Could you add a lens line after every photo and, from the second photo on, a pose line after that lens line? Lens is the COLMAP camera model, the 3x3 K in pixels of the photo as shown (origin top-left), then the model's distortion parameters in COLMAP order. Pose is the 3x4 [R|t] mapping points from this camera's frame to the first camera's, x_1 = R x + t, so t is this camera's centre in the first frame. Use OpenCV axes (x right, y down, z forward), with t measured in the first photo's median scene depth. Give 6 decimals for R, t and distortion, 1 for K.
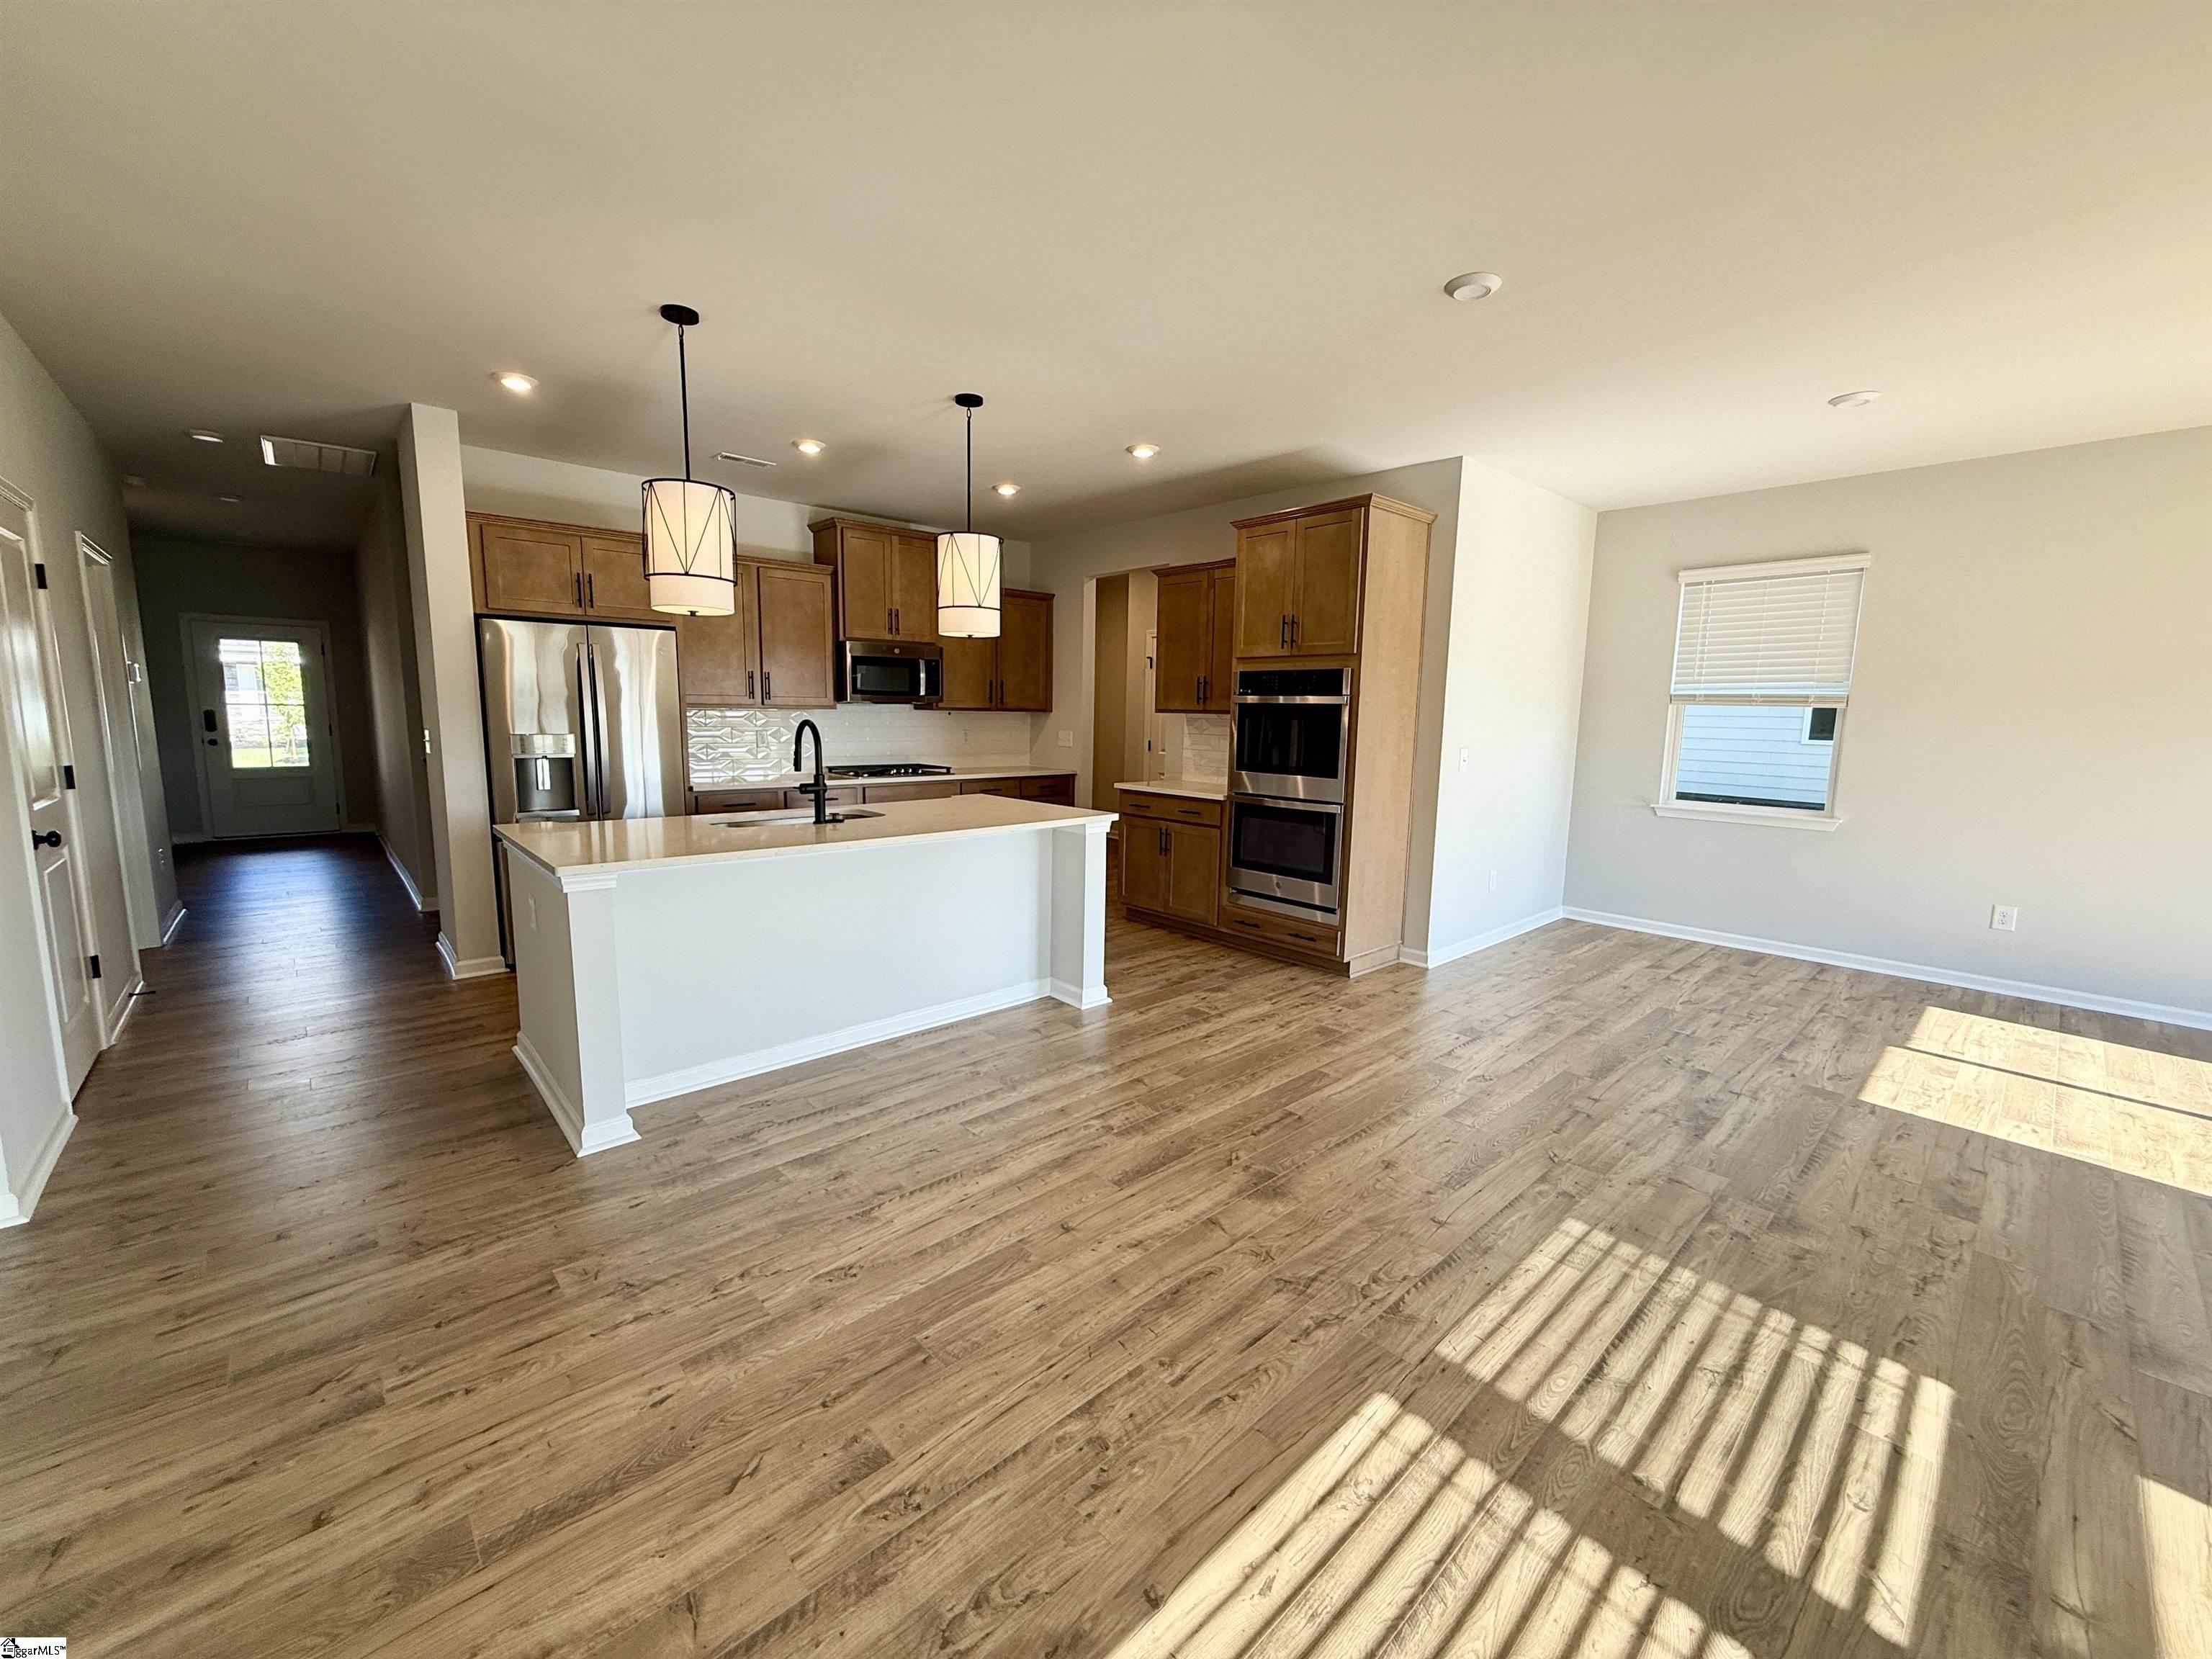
lens RADIAL K [[880.7, 0, 1099.0], [0, 880.7, 821.1], [0, 0, 1]] dist [-0.002286, -0.000299]
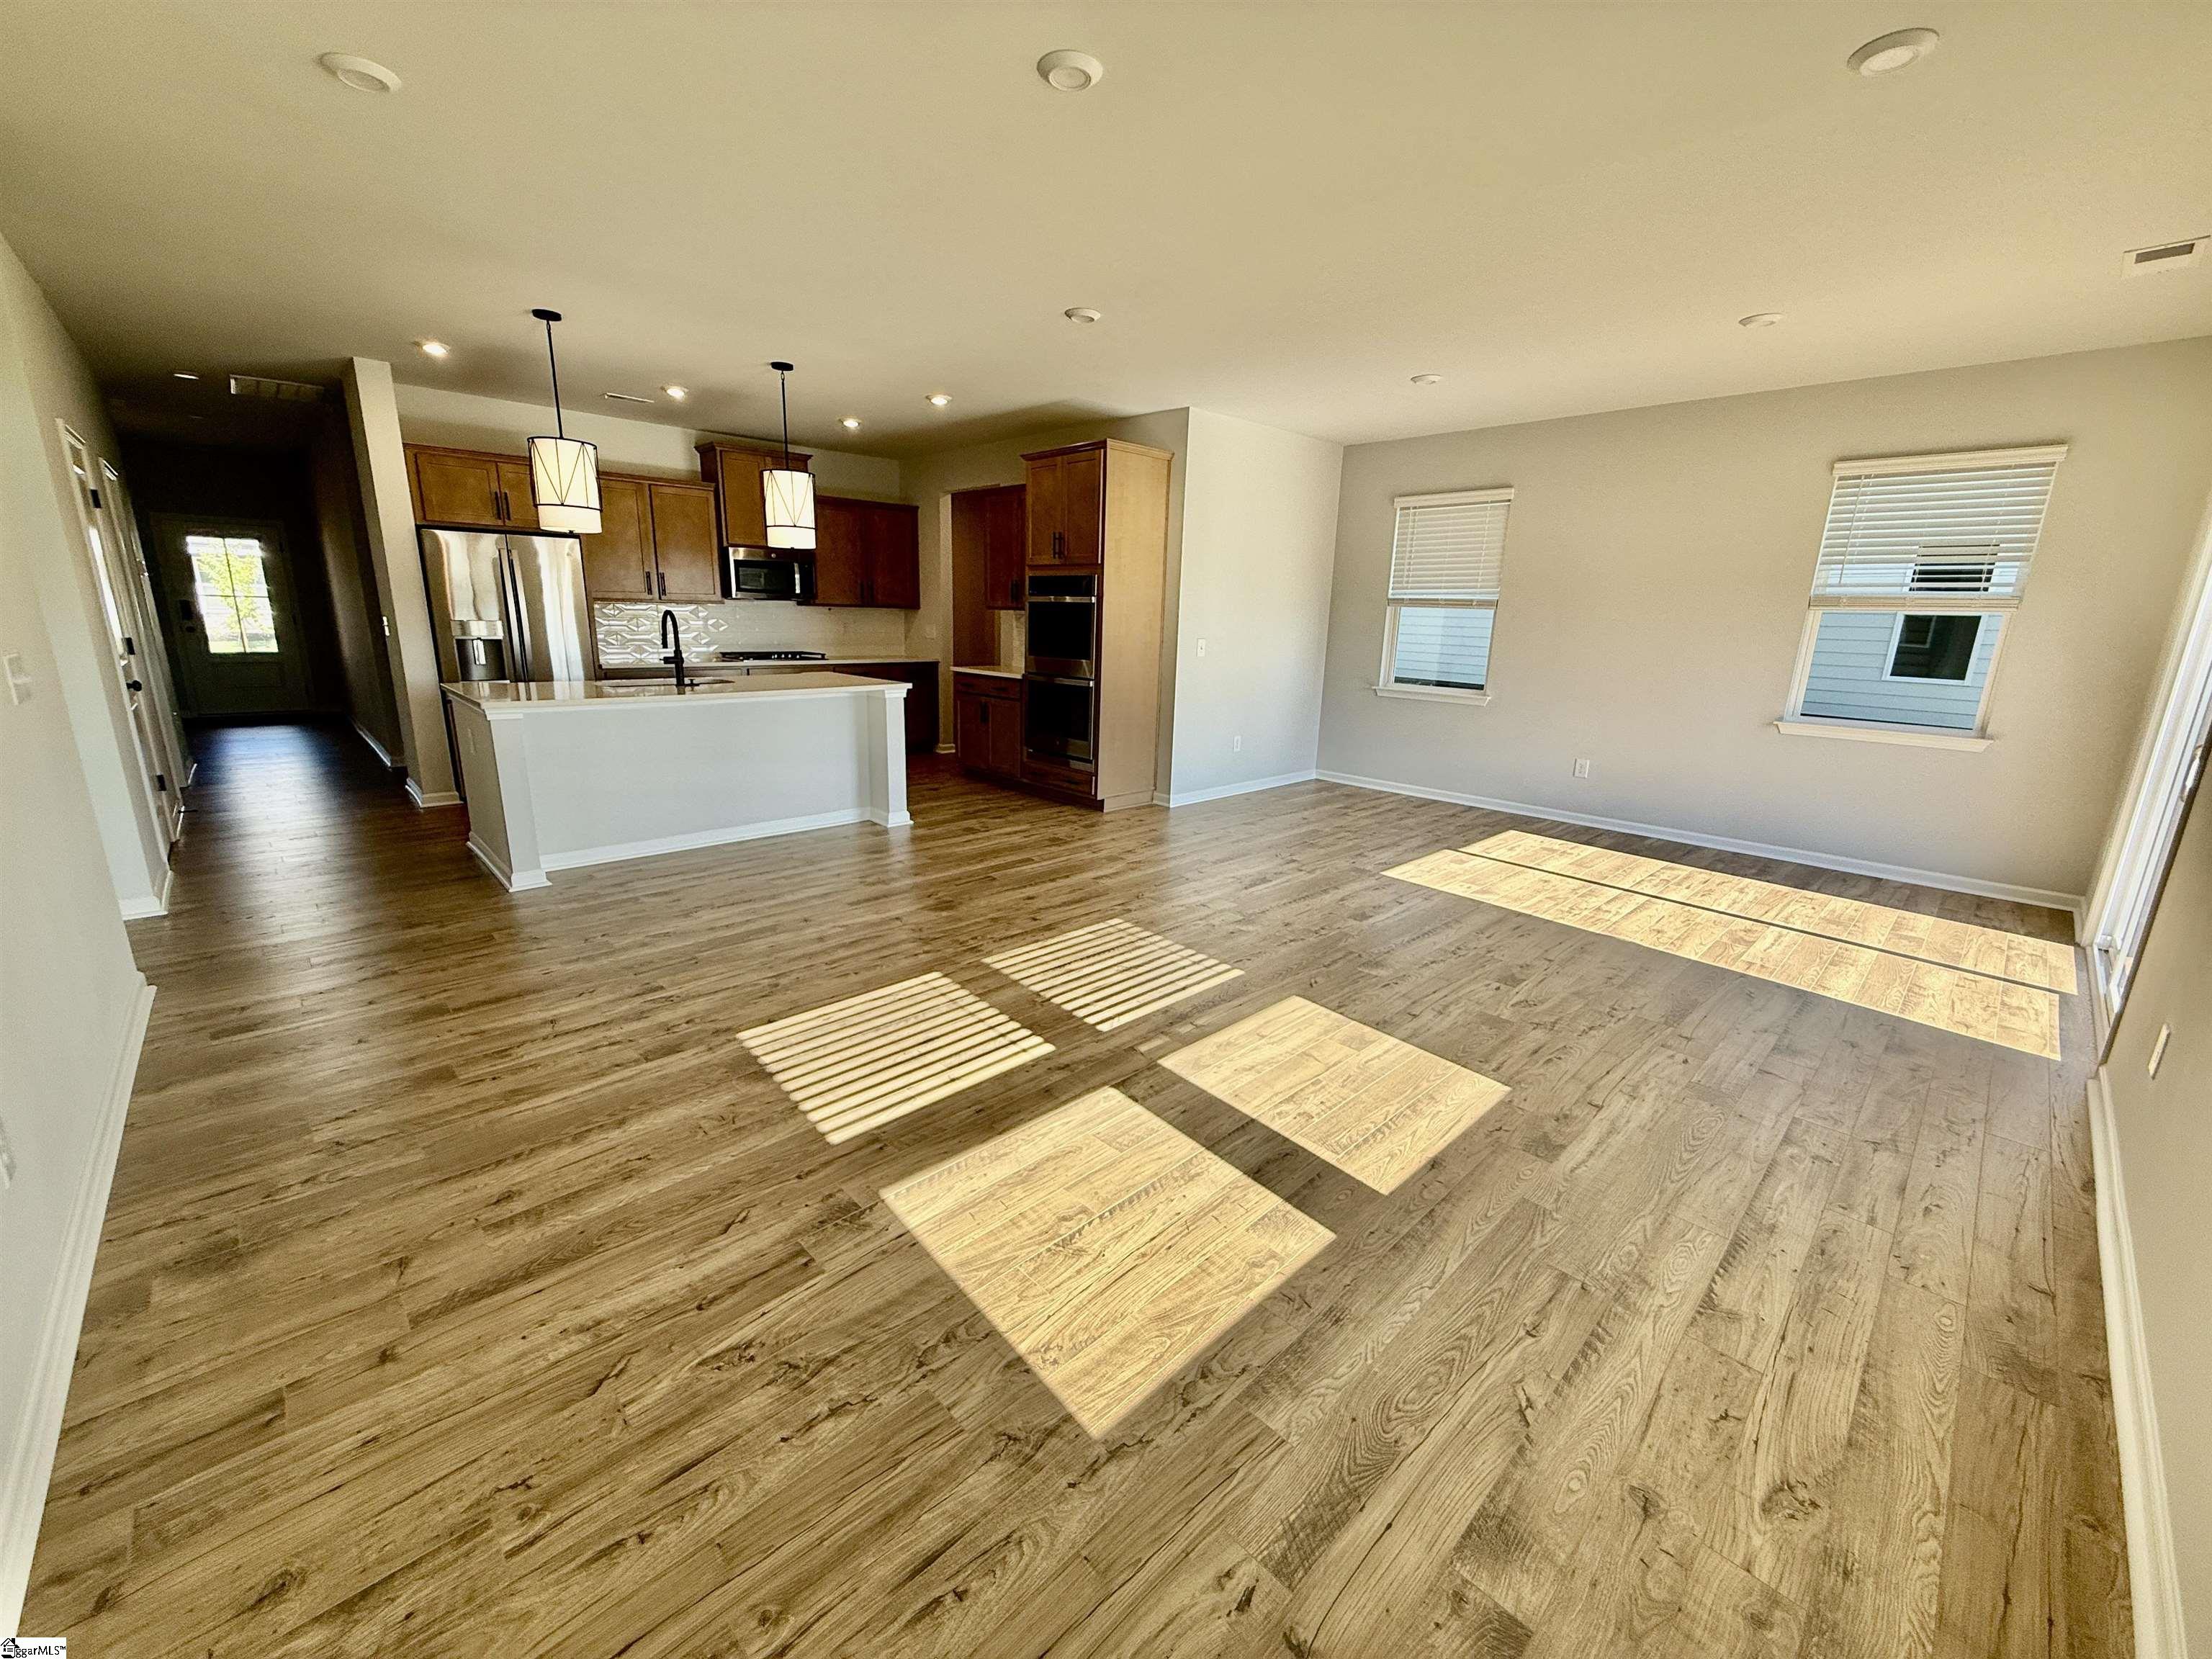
lens RADIAL K [[880.7, 0, 1098.8], [0, 880.7, 821.9], [0, 0, 1]] dist [-0.002286, -0.000299]
pose [[0.999609, 0.003095, 0.027795, 0.301729], [-0.006094, 0.994081, 0.108474, 0.060492], [-0.027295, -0.108601, 0.993711, -0.417700]]
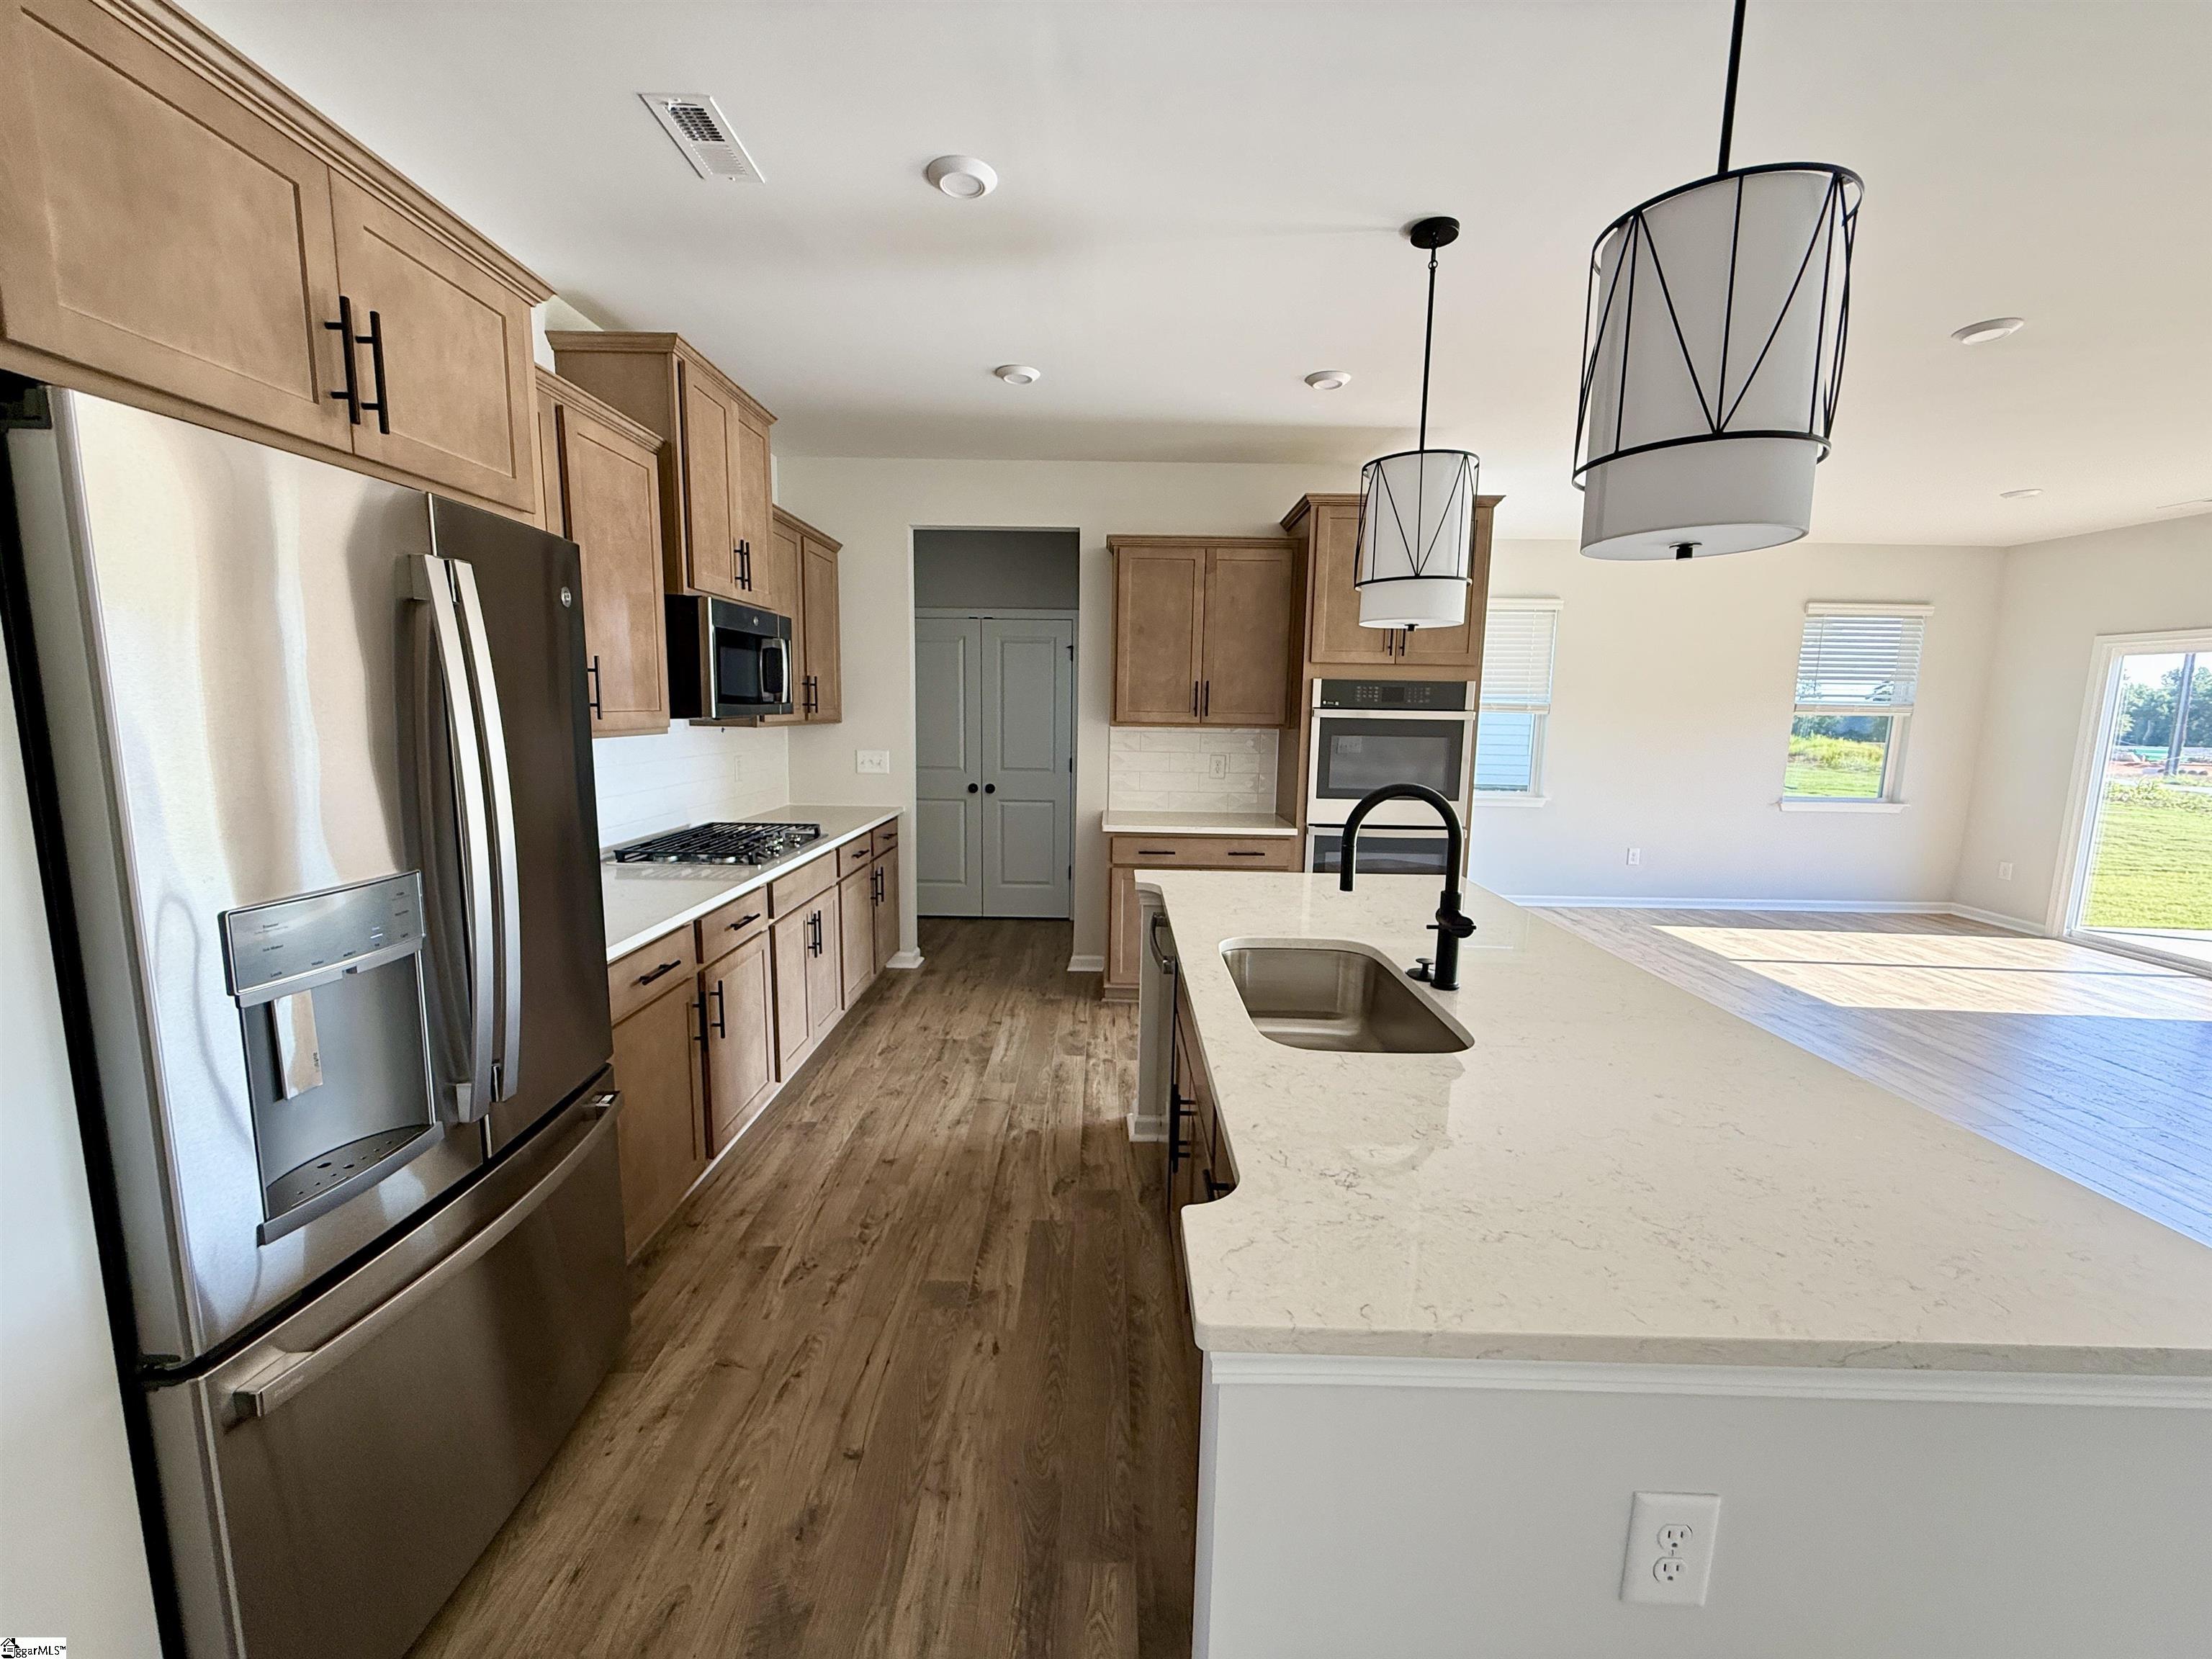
lens RADIAL K [[880.7, 0, 1100.5], [0, 880.7, 828.4], [0, 0, 1]] dist [-0.002286, -0.000299]
pose [[0.682189, -0.104719, 0.723638, -0.799615], [0.087248, 0.994278, 0.061633, -0.132578], [-0.725952, 0.021091, 0.687422, 0.778077]]
